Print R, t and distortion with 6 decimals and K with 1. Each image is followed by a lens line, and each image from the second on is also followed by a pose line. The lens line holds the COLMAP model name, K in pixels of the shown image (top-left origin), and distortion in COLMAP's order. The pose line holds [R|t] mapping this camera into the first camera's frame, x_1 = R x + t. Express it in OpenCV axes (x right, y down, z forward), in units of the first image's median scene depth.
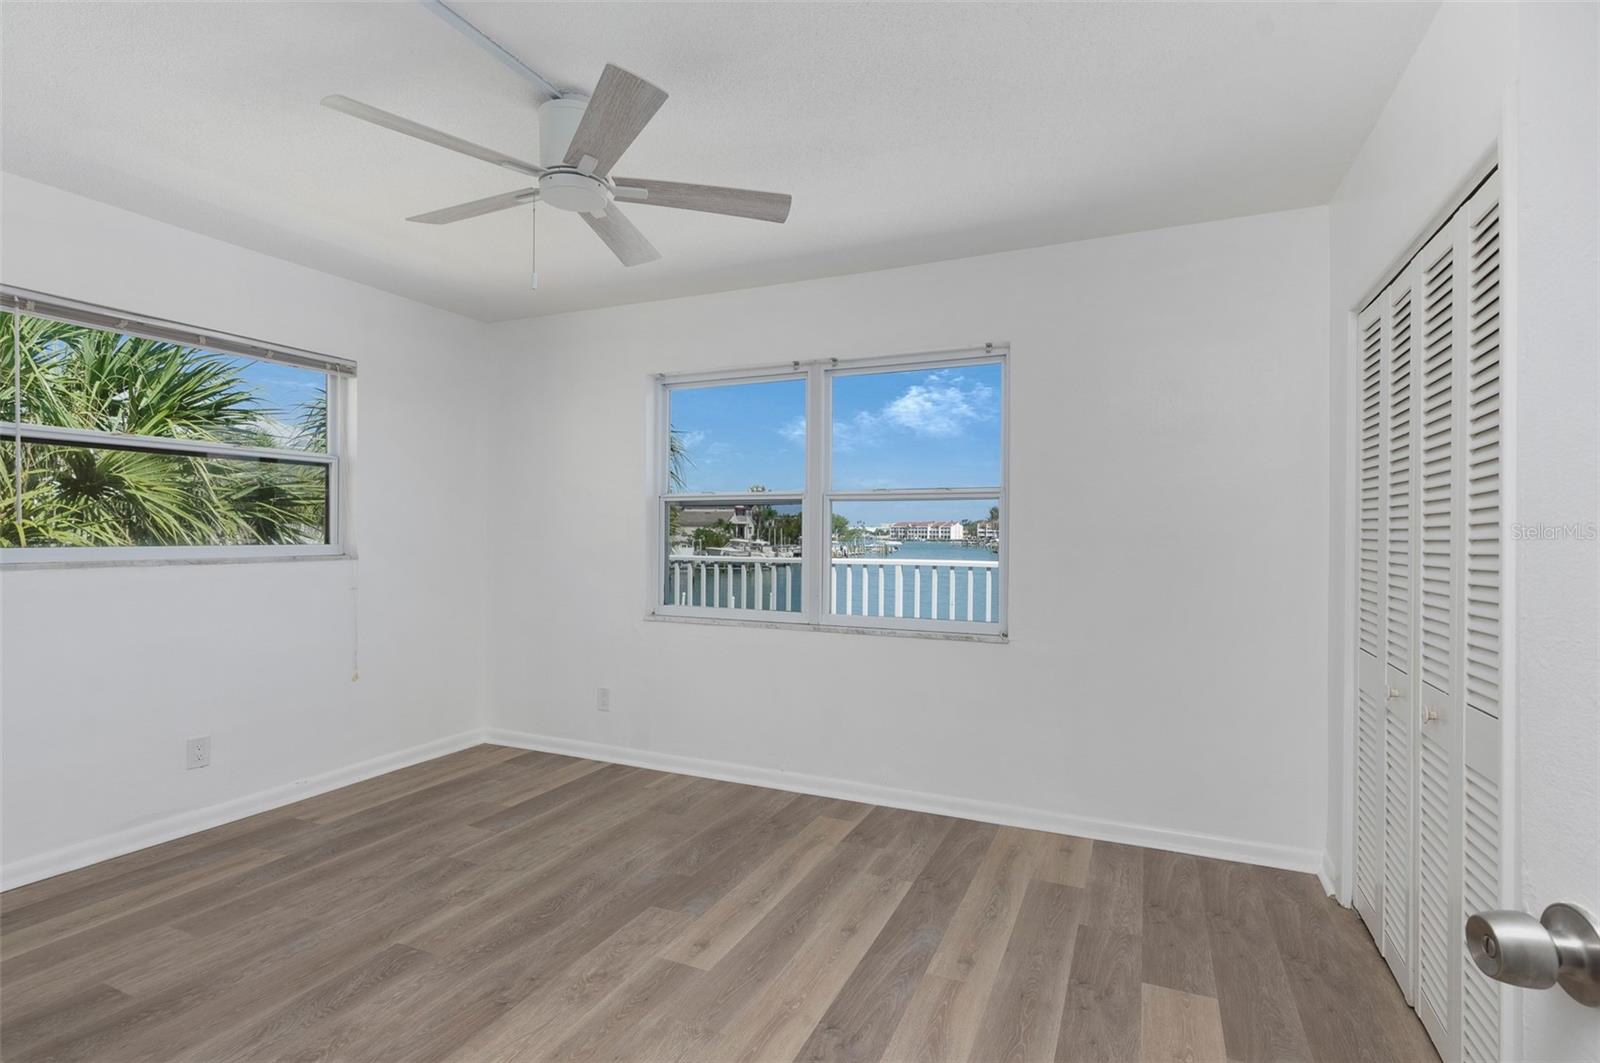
lens RADIAL K [[776.6, 0, 816.2], [0, 776.6, 531.9], [0, 0, 1]] dist [0.003485, 0.000458]
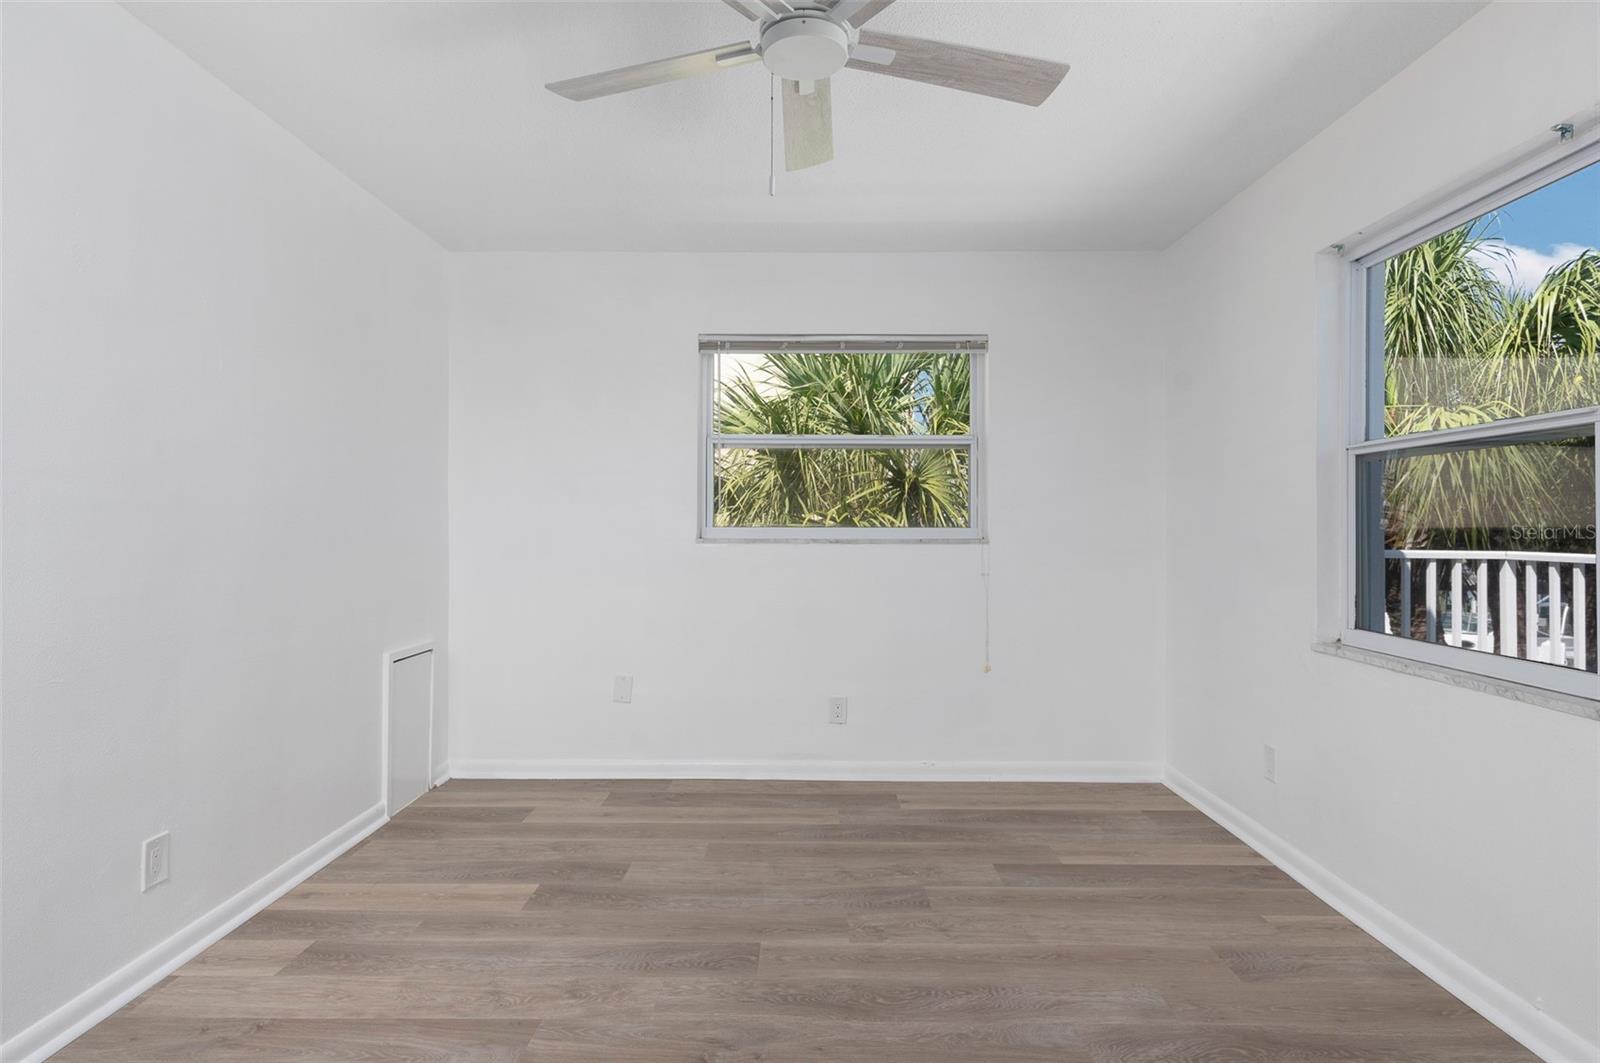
lens RADIAL K [[837.0, 0, 809.2], [0, 837.0, 523.6], [0, 0, 1]] dist [0.000512, 0.000582]
pose [[0.390477, -0.008774, -0.920571, 0.308760], [0.001896, 0.999960, -0.008727, 0.023081], [0.920611, 0.001663, 0.390478, 0.484724]]
